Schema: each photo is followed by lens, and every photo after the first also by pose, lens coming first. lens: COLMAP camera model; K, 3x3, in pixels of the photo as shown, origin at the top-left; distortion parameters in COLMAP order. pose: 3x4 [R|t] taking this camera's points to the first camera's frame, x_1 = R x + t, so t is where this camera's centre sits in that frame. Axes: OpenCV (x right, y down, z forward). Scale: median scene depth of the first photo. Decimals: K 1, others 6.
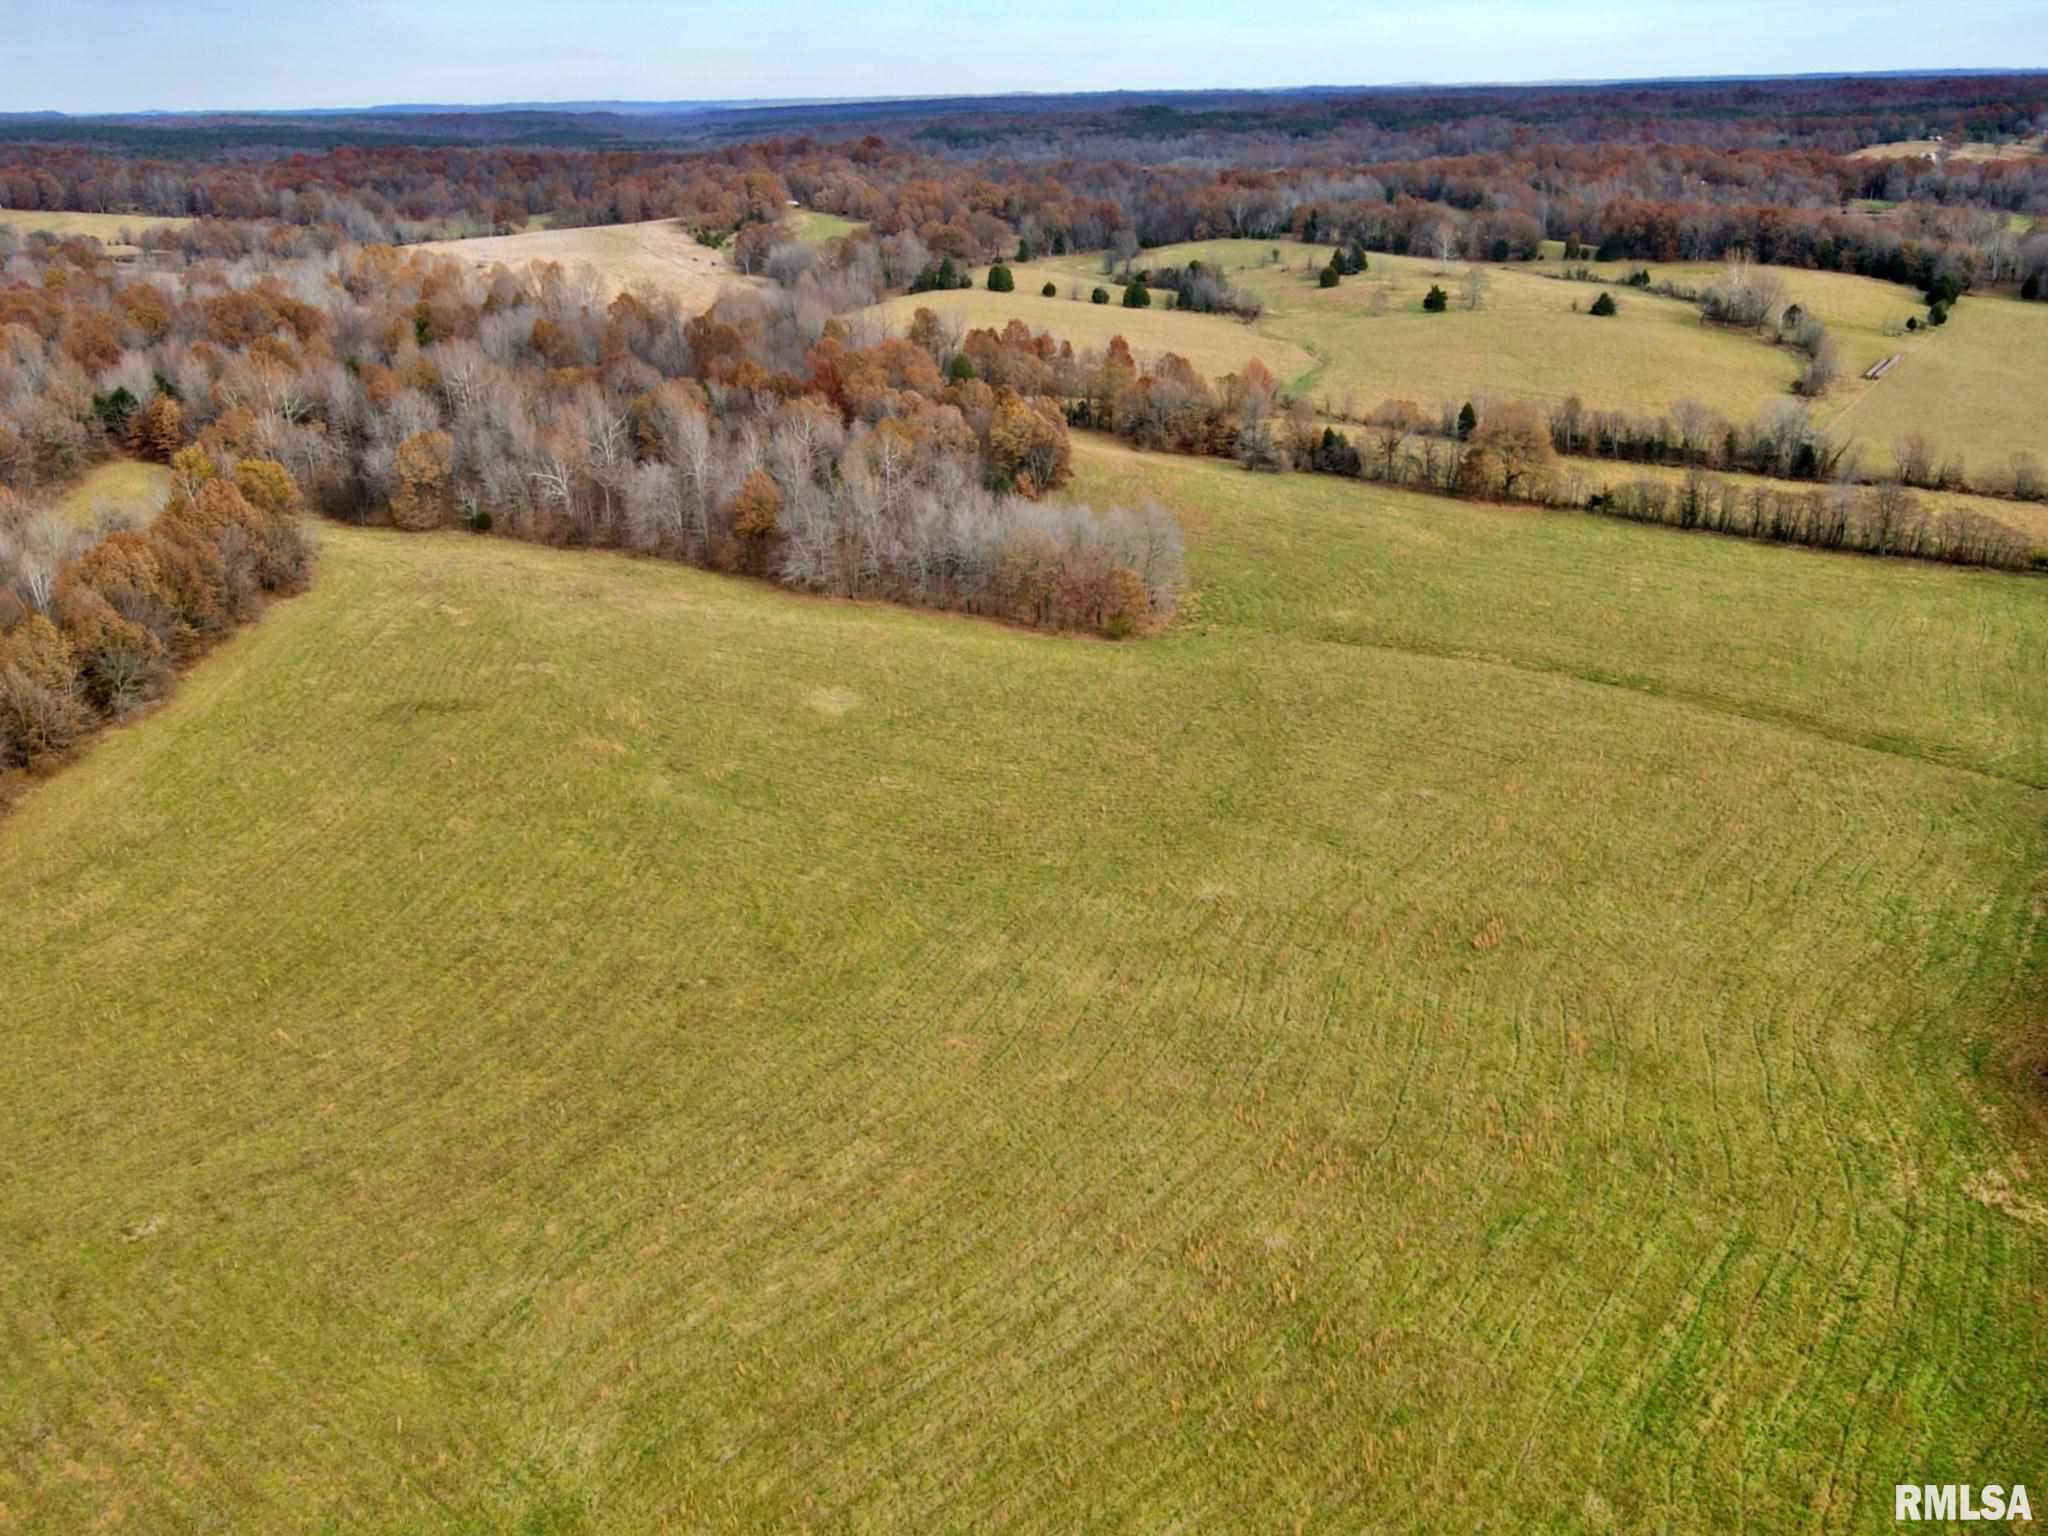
lens RADIAL K [[1806.7, 0, 1015.5], [0, 1806.7, 770.1], [0, 0, 1]] dist [-0.000388, 0.028401]
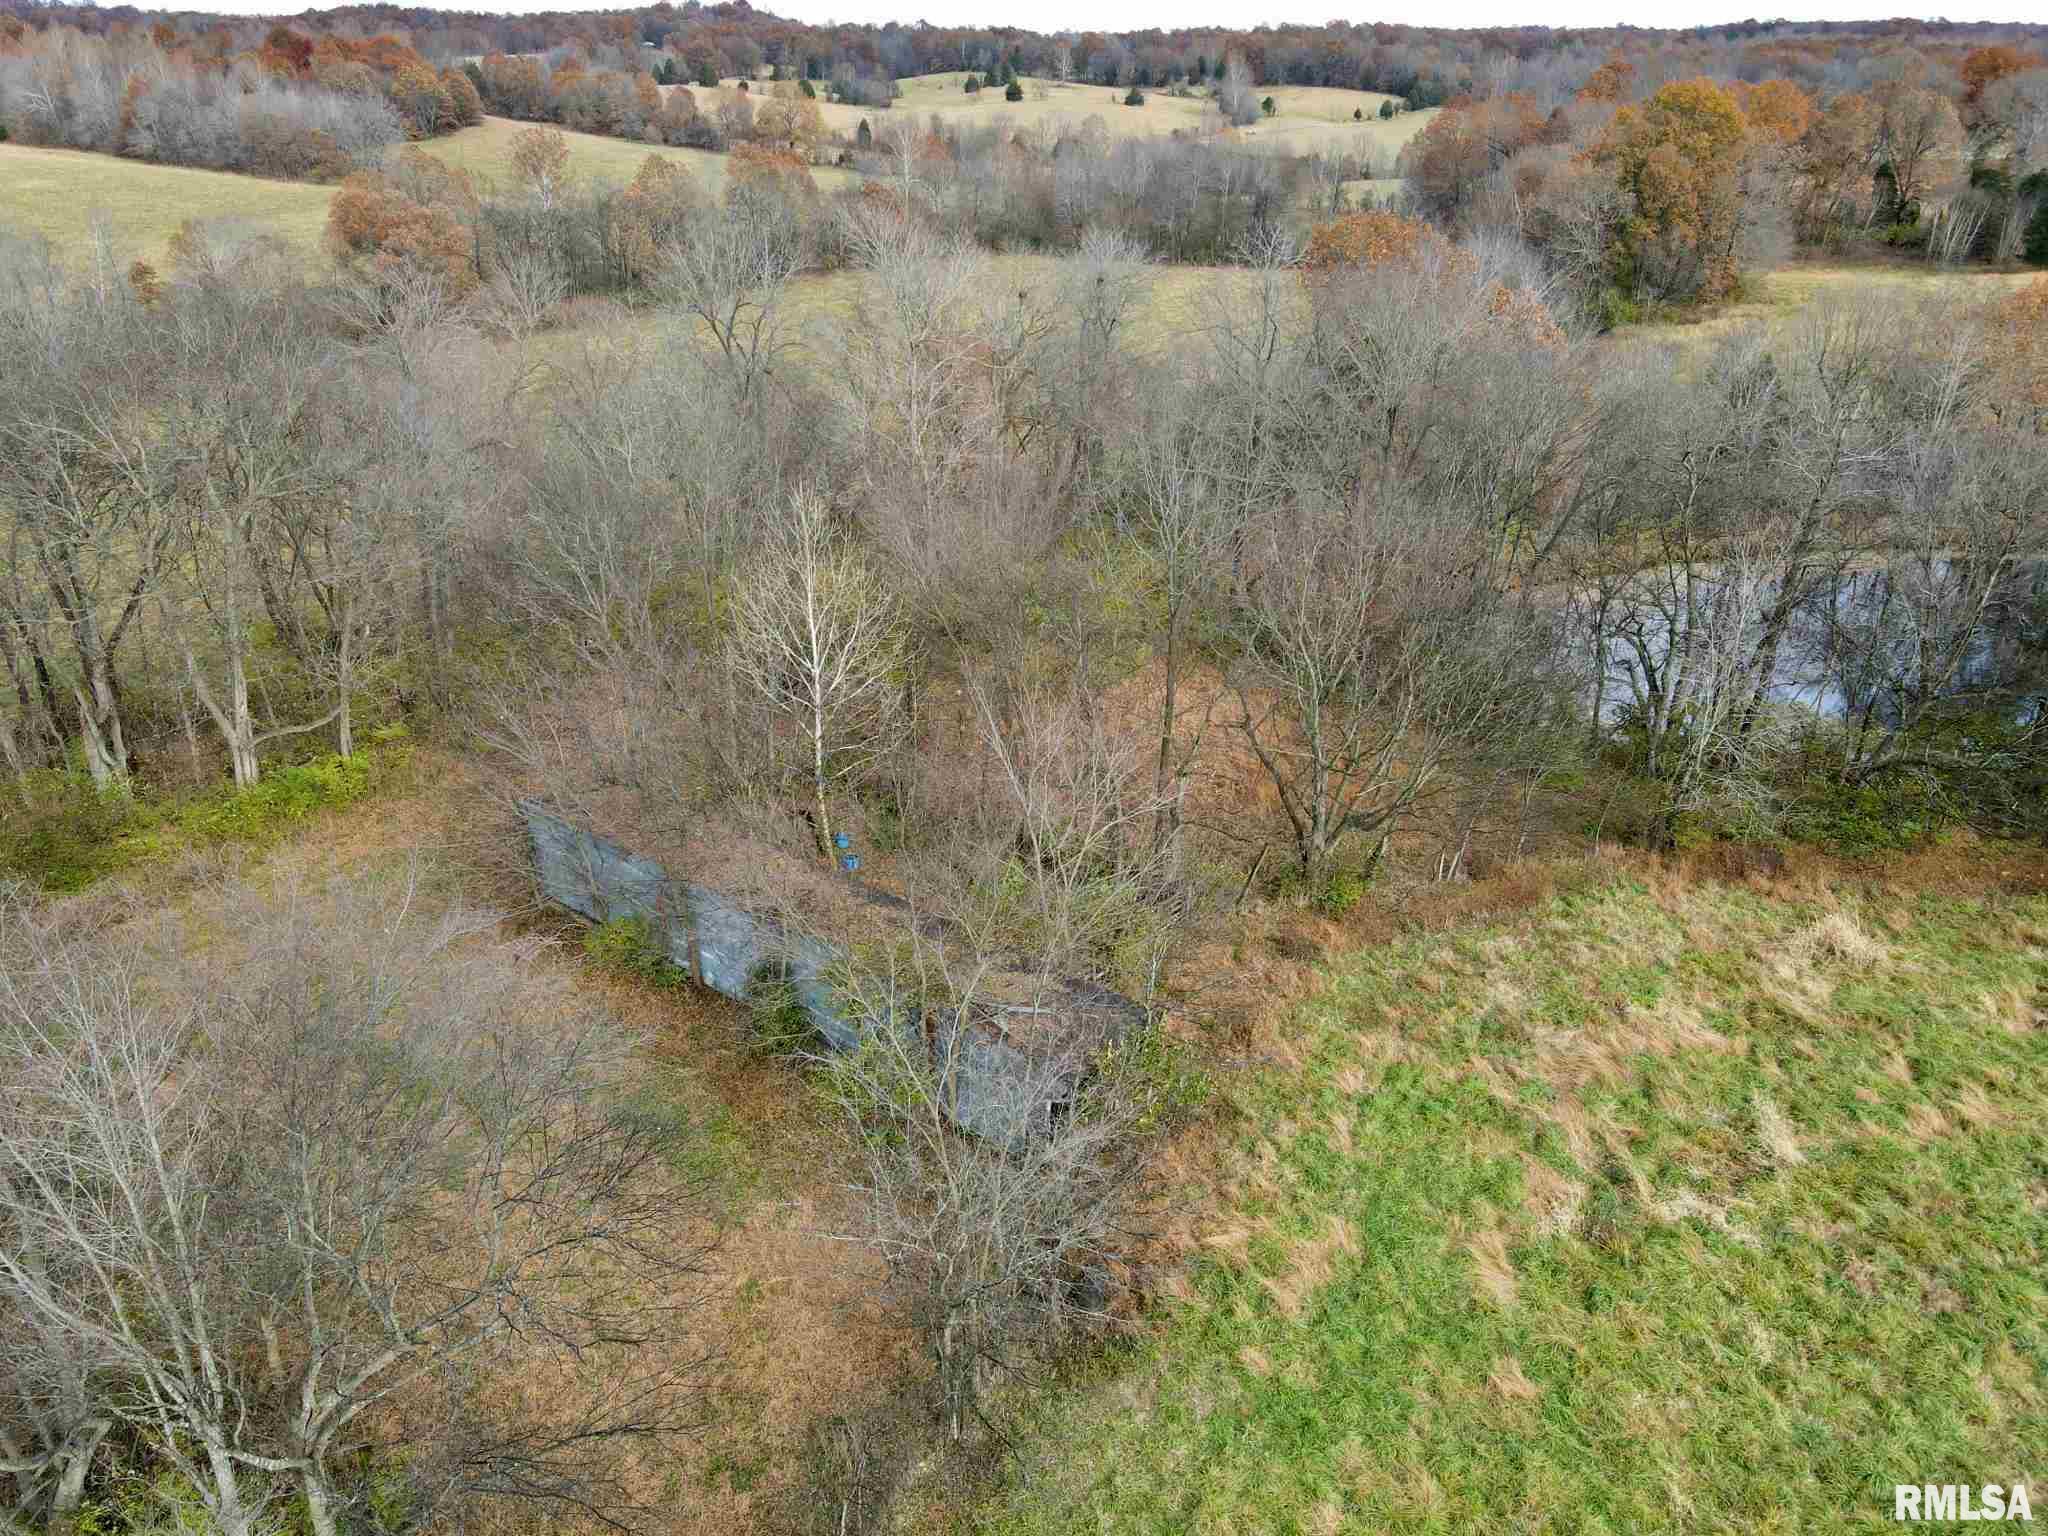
lens RADIAL K [[1497.4, 0, 1024.0], [0, 1497.4, 768.0], [0, 0, 1]] dist [-0.004078, 0.028497]
pose [[0.997477, 0.051581, -0.048778, 0.483717], [-0.047133, 0.994977, 0.088316, 0.177971], [0.053088, -0.085794, 0.994897, -0.123012]]
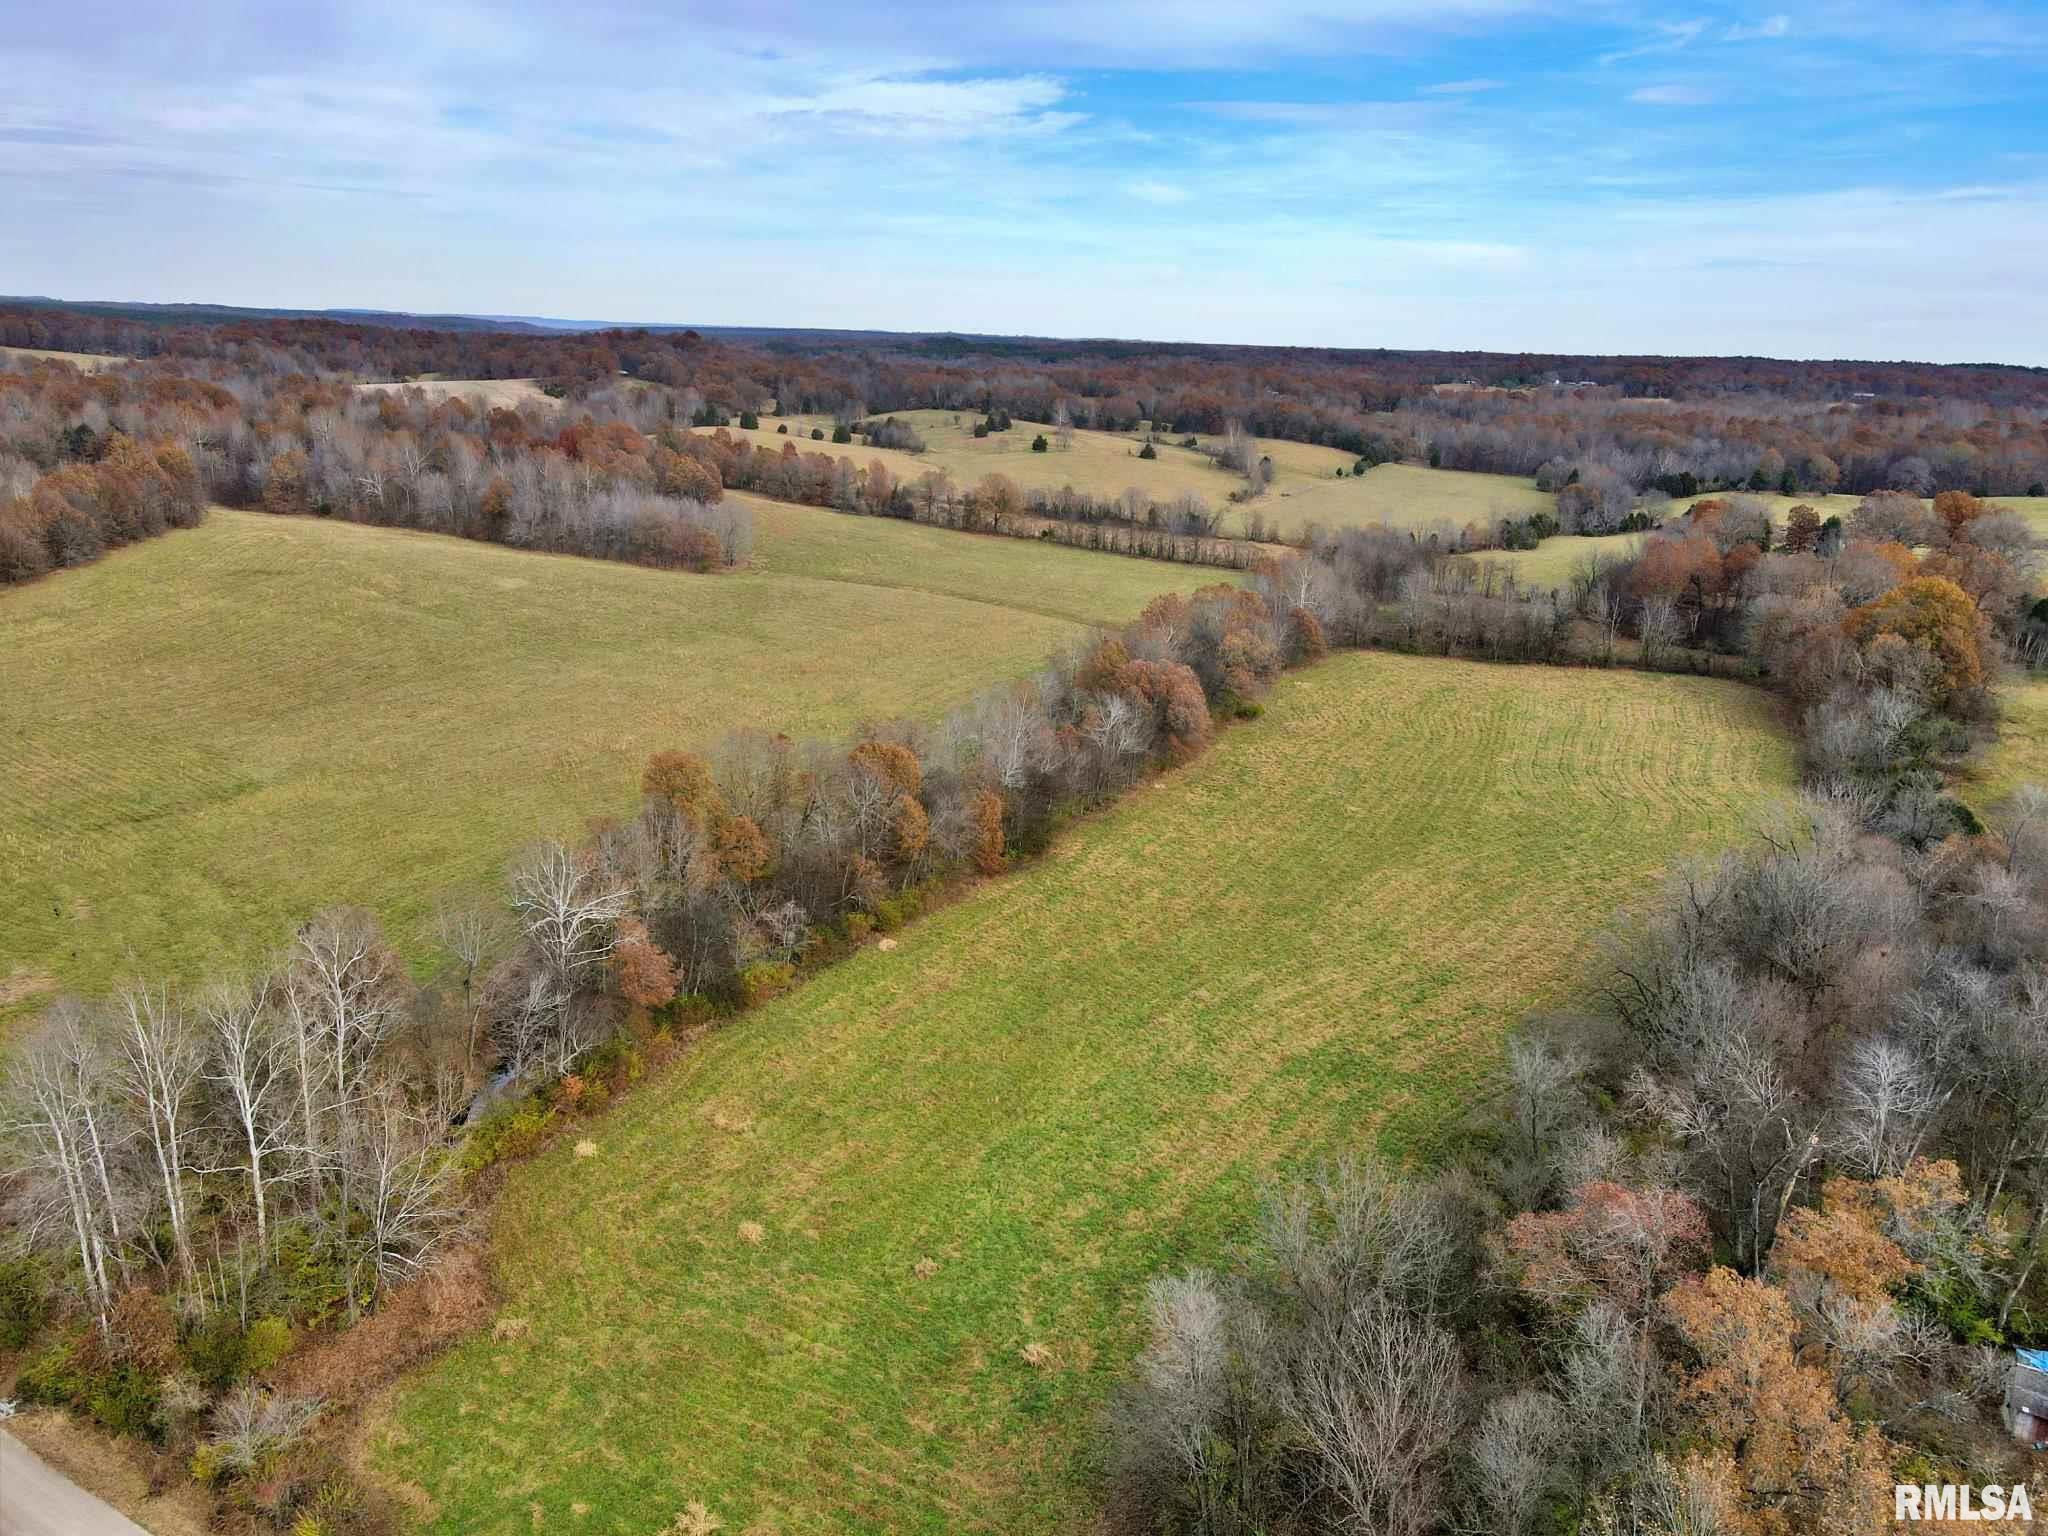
lens RADIAL K [[1494.8, 0, 1019.2], [0, 1494.8, 766.3], [0, 0, 1]] dist [0.019206, 0.003295]
pose [[0.994324, 0.027344, 0.102824, 0.150127], [-0.019068, 0.996562, -0.080631, 0.152629], [-0.104675, 0.078213, 0.991426, -0.285659]]
